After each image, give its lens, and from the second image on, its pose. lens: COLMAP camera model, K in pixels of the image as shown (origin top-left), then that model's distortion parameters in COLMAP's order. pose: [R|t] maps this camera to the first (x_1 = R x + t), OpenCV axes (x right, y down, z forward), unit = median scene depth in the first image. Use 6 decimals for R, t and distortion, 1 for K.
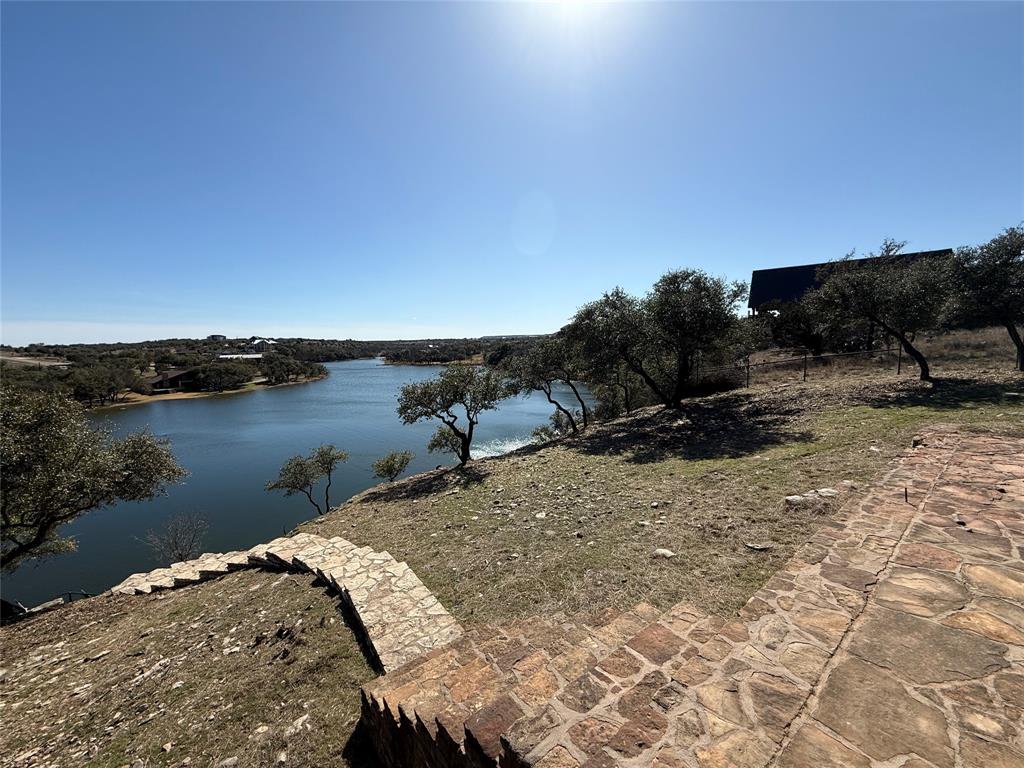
lens RADIAL K [[404.0, 0, 505.4], [0, 404.0, 381.6], [0, 0, 1]] dist [-0.000081, 0.000523]
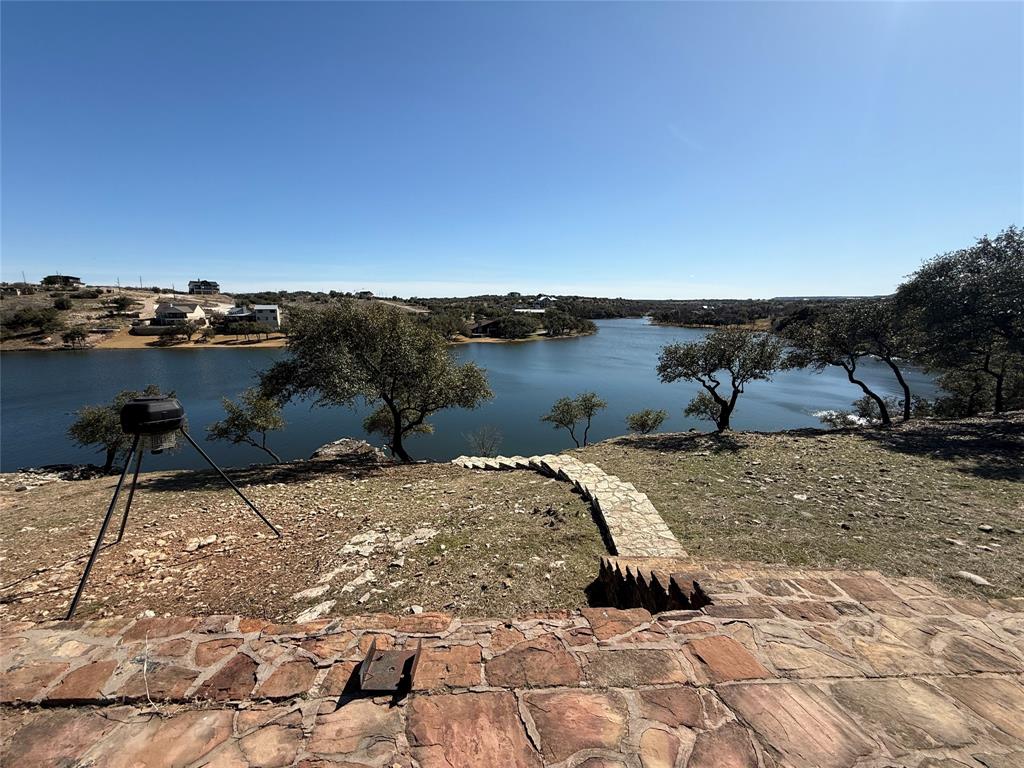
lens RADIAL K [[404.0, 0, 506.5], [0, 404.0, 383.2], [0, 0, 1]] dist [-0.000081, 0.000523]
pose [[0.805794, 0.139961, -0.575420, 0.026889], [-0.080103, 0.988500, 0.128262, 0.007004], [0.586754, -0.057260, 0.807738, -0.077201]]
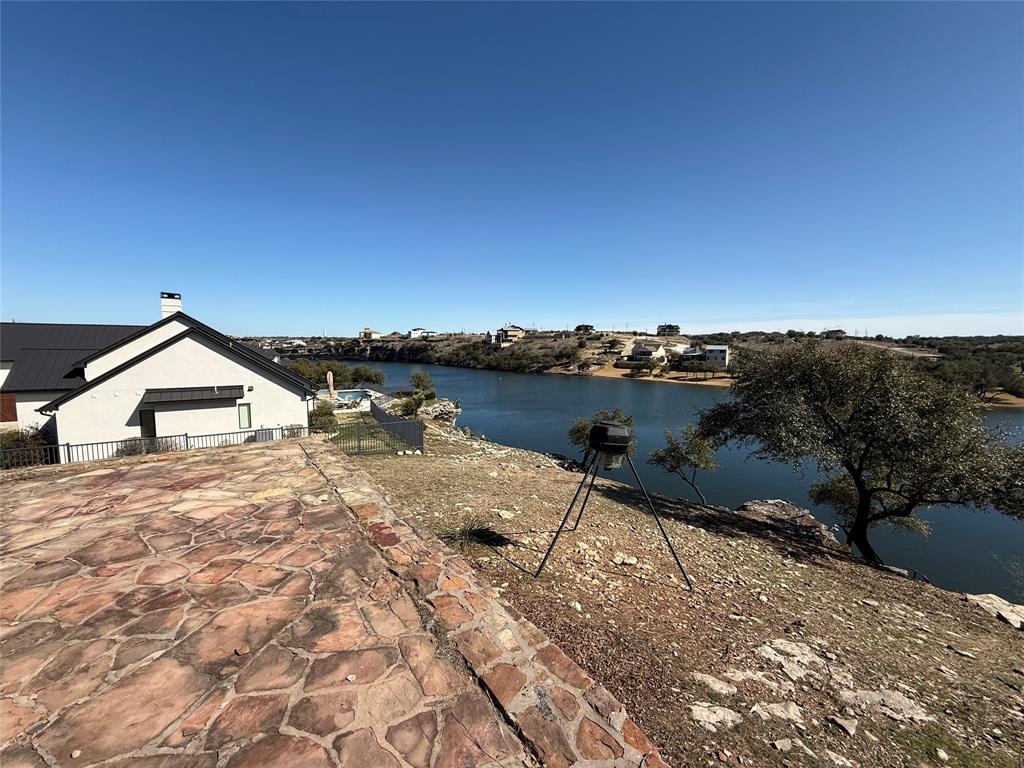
lens RADIAL K [[404.0, 0, 511.0], [0, 404.0, 383.3], [0, 0, 1]] dist [-0.000081, 0.000523]
pose [[-0.061948, 0.123703, -0.990384, -0.018554], [-0.100687, 0.986453, 0.129510, 0.005004], [0.992988, 0.107742, -0.048654, -0.057253]]
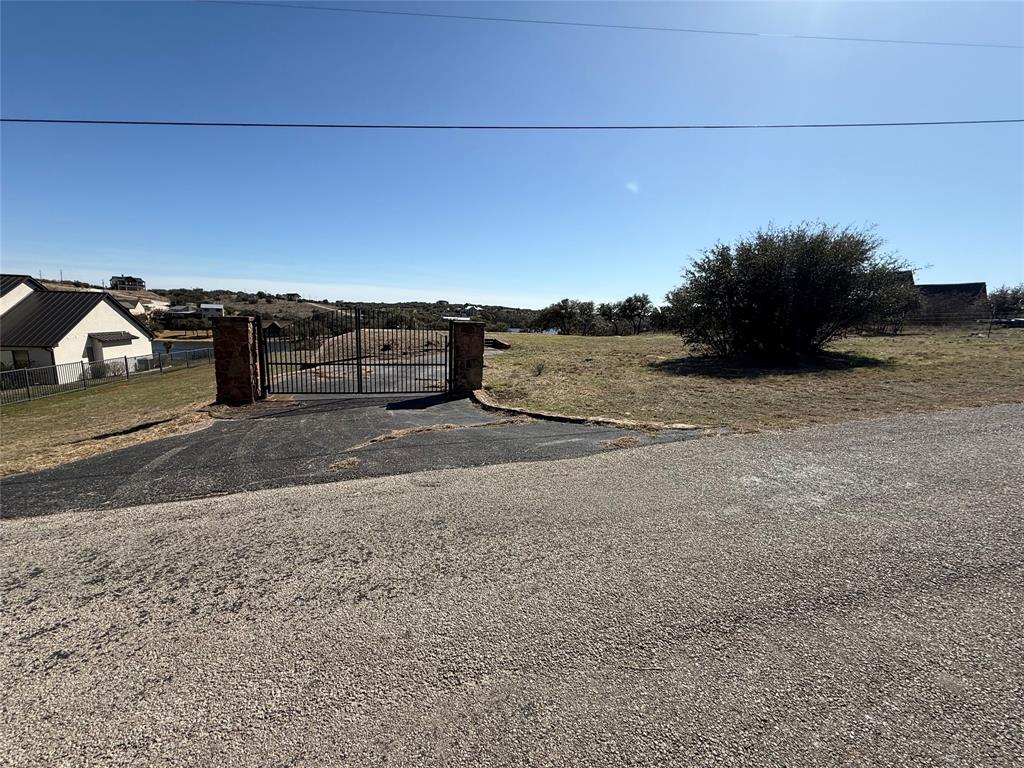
lens RADIAL K [[404.0, 0, 510.3], [0, 404.0, 376.9], [0, 0, 1]] dist [-0.000081, 0.000523]
pose [[0.899863, 0.127467, -0.417132, 0.411874], [-0.105767, 0.991571, 0.074836, 0.050409], [0.423155, -0.023224, 0.905760, -0.690540]]
